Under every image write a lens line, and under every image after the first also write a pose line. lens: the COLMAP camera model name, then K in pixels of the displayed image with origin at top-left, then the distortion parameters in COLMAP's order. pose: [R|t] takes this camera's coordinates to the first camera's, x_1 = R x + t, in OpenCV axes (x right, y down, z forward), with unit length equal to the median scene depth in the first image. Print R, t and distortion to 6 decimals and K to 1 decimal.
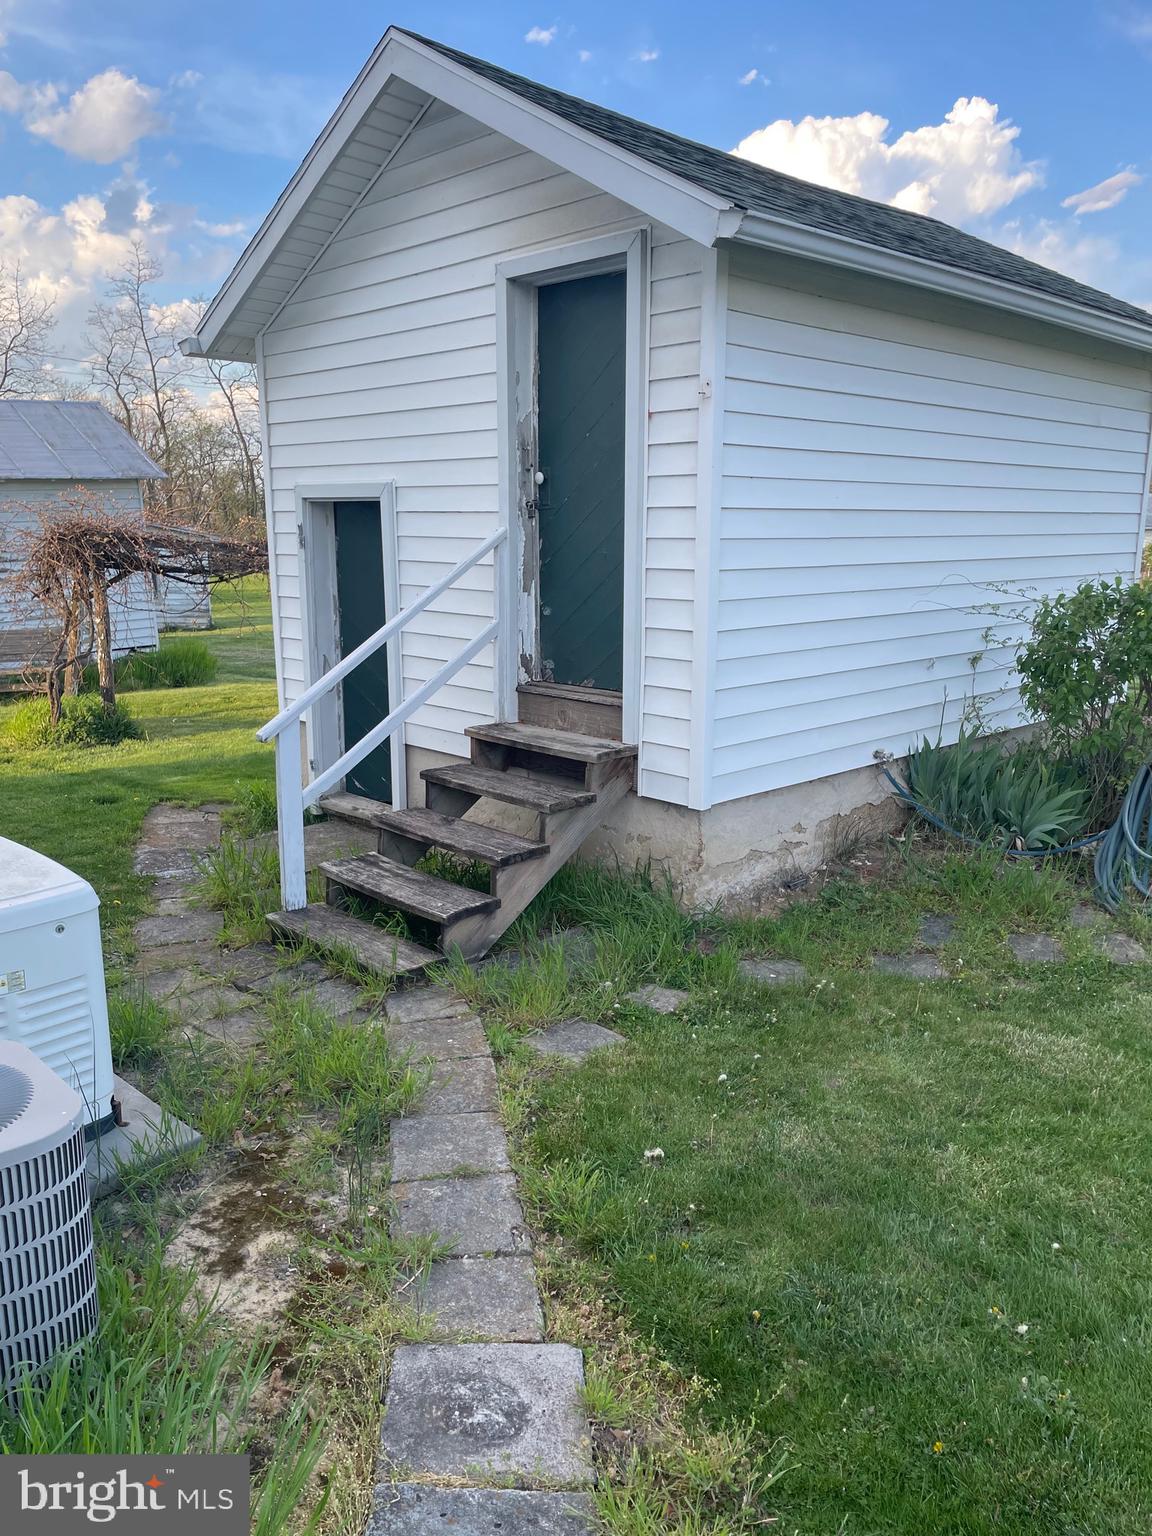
lens RADIAL K [[1170.9, 0, 576.0], [0, 1170.9, 768.0], [0, 0, 1]] dist [0.080443, -0.132511]
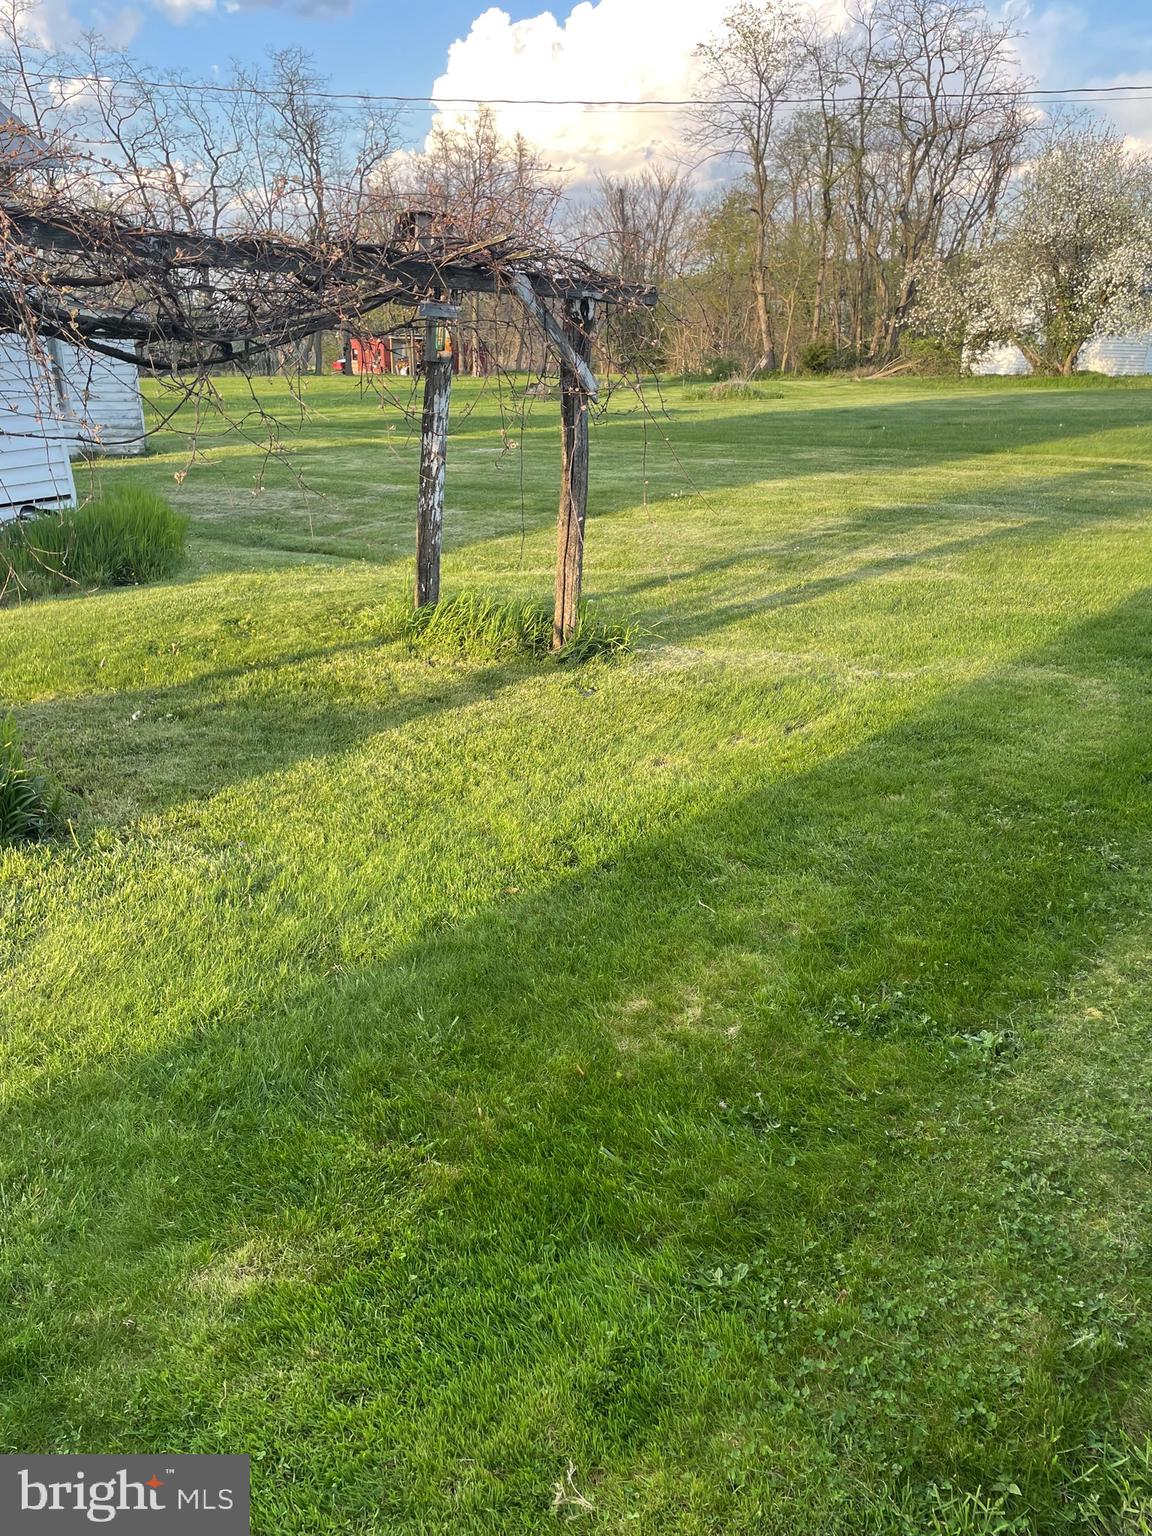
lens RADIAL K [[1170.9, 0, 576.0], [0, 1170.9, 768.0], [0, 0, 1]] dist [0.080443, -0.132511]
pose [[0.998420, -0.024269, 0.050688, -0.164056], [0.016170, 0.987865, 0.154470, -0.065321], [-0.053822, -0.153406, 0.986696, 0.458883]]
